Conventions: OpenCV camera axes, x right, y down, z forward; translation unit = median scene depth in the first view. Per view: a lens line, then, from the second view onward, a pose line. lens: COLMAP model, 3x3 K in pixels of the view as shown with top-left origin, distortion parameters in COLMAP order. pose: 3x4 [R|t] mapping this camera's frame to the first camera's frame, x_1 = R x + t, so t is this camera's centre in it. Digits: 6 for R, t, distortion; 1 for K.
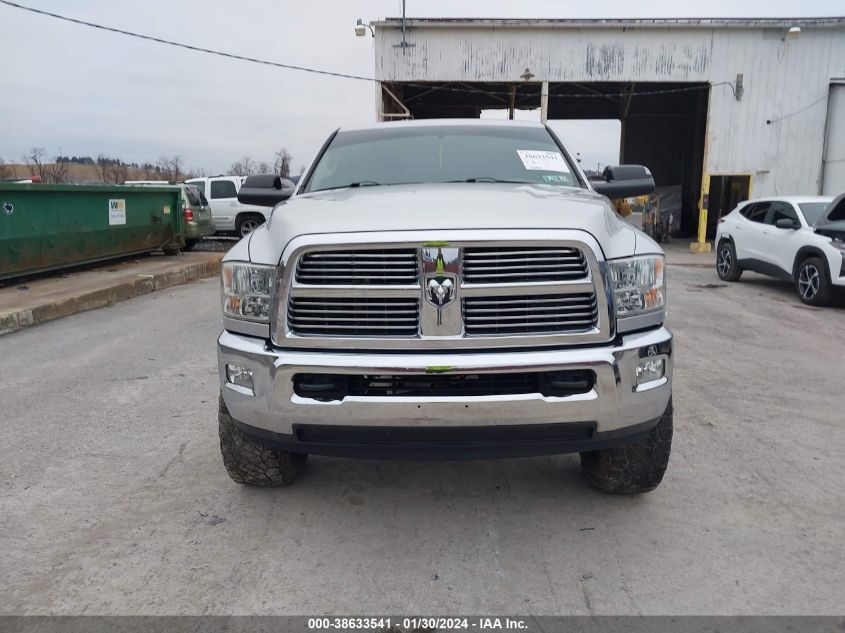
lens RADIAL K [[658.5, 0, 434.3], [0, 658.5, 325.9], [0, 0, 1]] dist [0.015706, -0.023820]
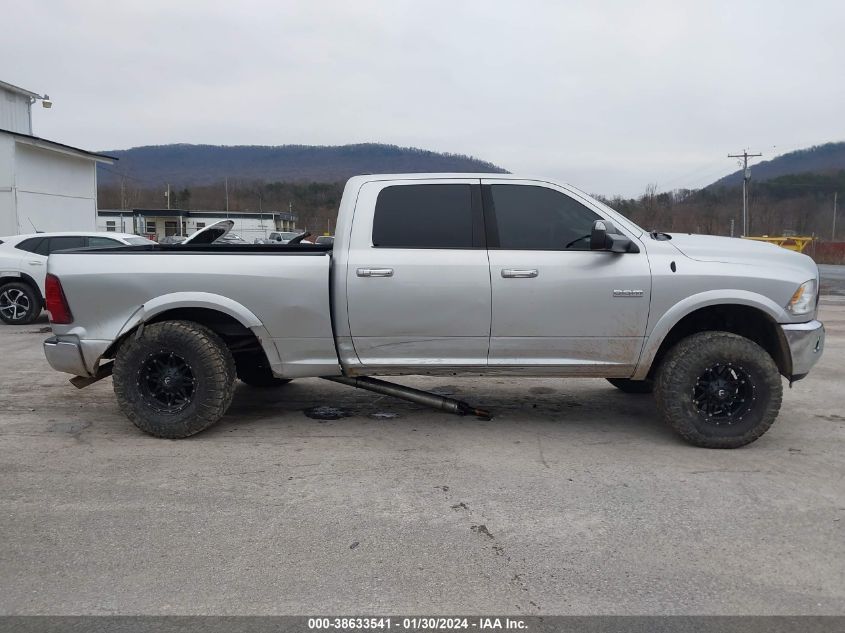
lens RADIAL K [[658.5, 0, 430.9], [0, 658.5, 341.3], [0, 0, 1]] dist [0.015706, -0.023820]
pose [[-0.012141, -0.158974, 0.987208, -0.455389], [0.178416, 0.971093, 0.158573, -0.089068], [-0.983880, 0.178059, 0.016574, 0.443681]]
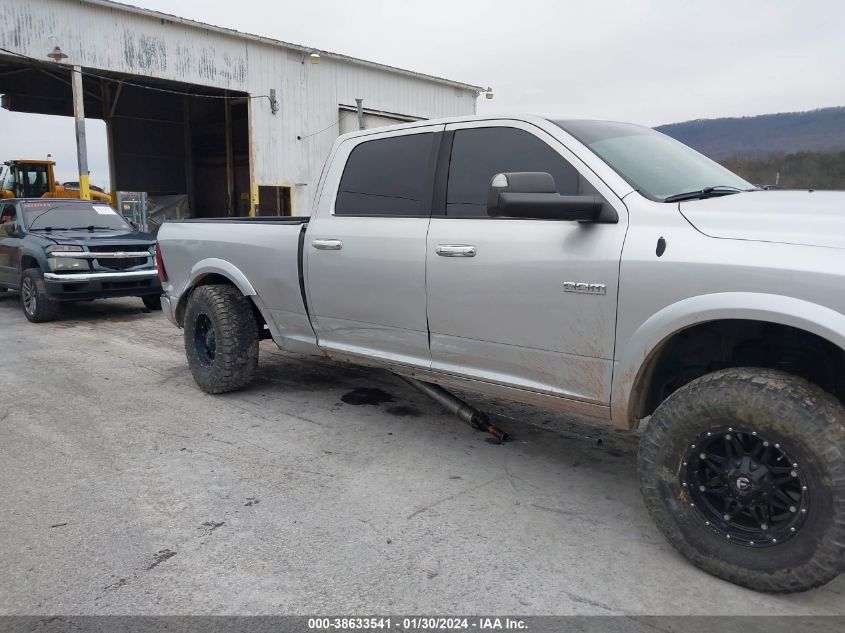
lens RADIAL K [[658.5, 0, 428.2], [0, 658.5, 333.7], [0, 0, 1]] dist [0.015706, -0.023820]
pose [[0.655612, -0.139059, 0.742183, -0.293637], [0.141838, 0.988080, 0.059838, -0.041226], [-0.741657, 0.066040, 0.667520, 0.217939]]
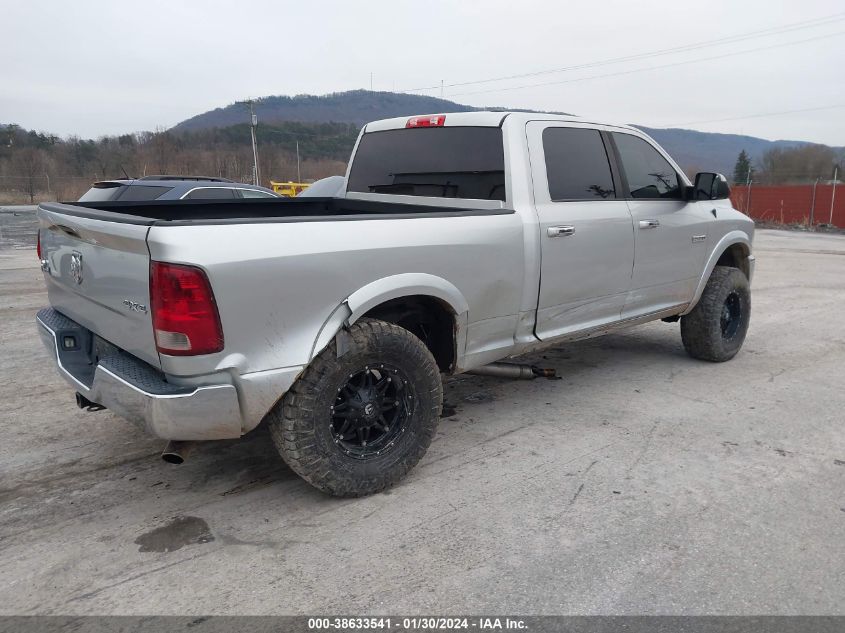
lens RADIAL K [[658.5, 0, 428.3], [0, 658.5, 333.0], [0, 0, 1]] dist [0.015706, -0.023820]
pose [[-0.694602, -0.163852, 0.700486, -0.264954], [0.125788, 0.931053, 0.342517, -0.146679], [-0.708312, 0.326026, -0.626100, 0.743832]]
